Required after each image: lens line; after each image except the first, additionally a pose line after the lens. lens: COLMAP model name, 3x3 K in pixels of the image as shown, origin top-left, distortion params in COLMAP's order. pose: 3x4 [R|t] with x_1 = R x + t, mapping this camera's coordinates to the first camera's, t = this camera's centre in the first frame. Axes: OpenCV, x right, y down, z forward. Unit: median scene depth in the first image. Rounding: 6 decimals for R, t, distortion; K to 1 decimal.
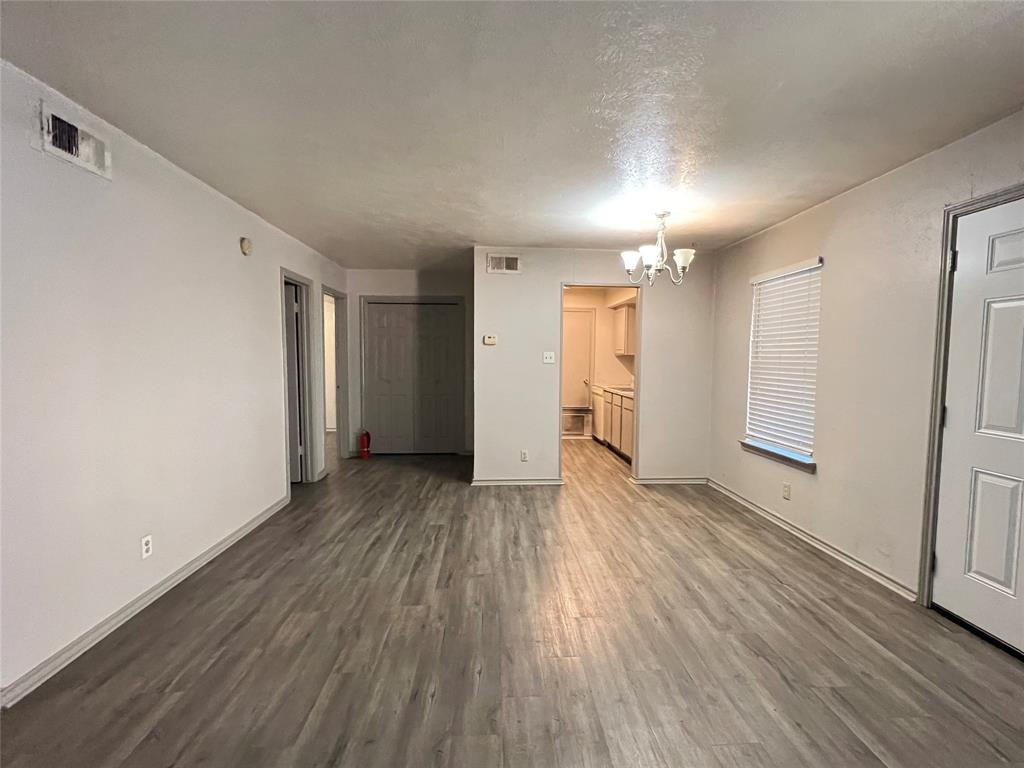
lens RADIAL K [[464.2, 0, 516.0], [0, 464.2, 385.6], [0, 0, 1]] dist [-0.002870, -0.000207]
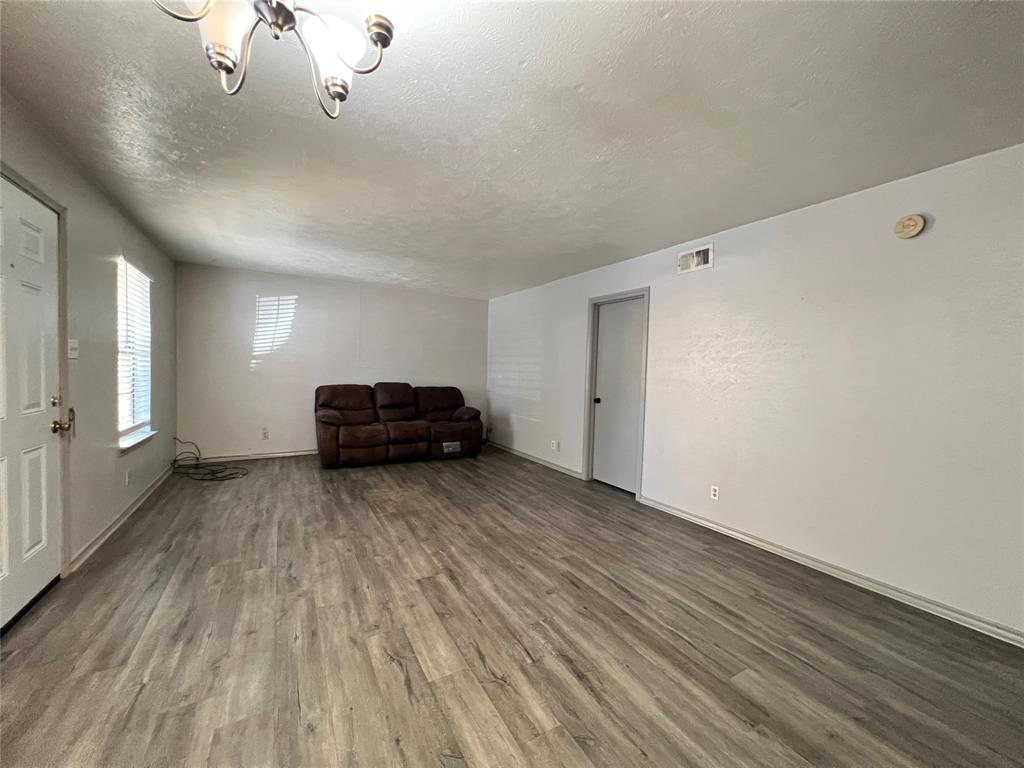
lens RADIAL K [[410.0, 0, 515.1], [0, 410.0, 385.0], [0, 0, 1]] dist [-0.003940, 0.000635]
pose [[-0.893148, -0.016476, -0.449461, 0.315056], [-0.061210, 0.994484, 0.085178, -0.063140], [0.445578, 0.103588, -0.889230, 1.436730]]
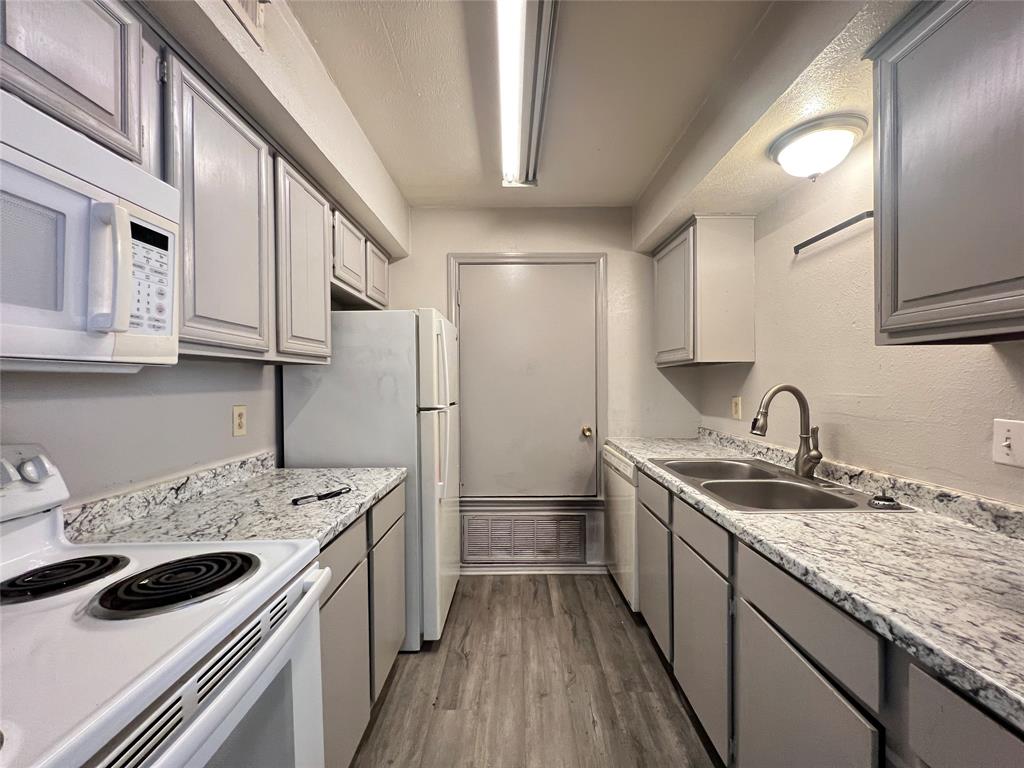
lens RADIAL K [[410.0, 0, 515.1], [0, 410.0, 385.0], [0, 0, 1]] dist [-0.003940, 0.000635]
pose [[0.998120, -0.016865, -0.058923, 0.253418], [0.013772, 0.998525, -0.052512, -0.074635], [0.059722, 0.051602, 0.996880, 1.473723]]
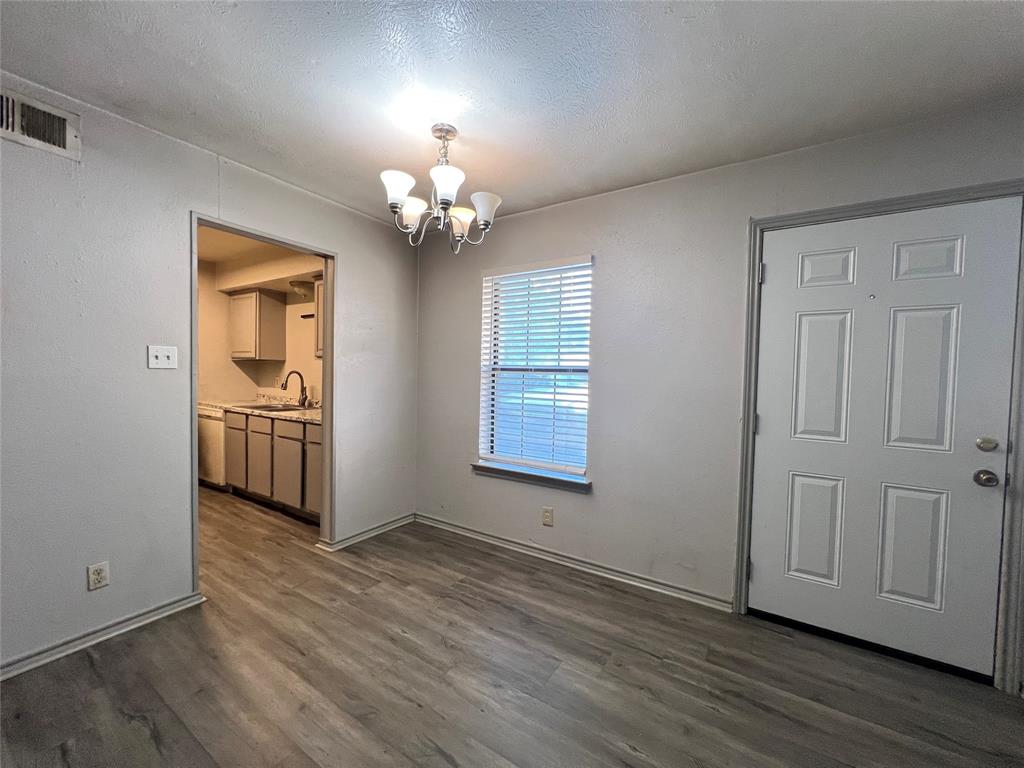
lens RADIAL K [[410.0, 0, 515.1], [0, 410.0, 385.0], [0, 0, 1]] dist [-0.003940, 0.000635]
pose [[0.588496, -0.018293, 0.808293, -0.088349], [0.032962, 0.999456, -0.001379, -0.026711], [-0.807828, 0.027455, 0.588779, 0.661169]]
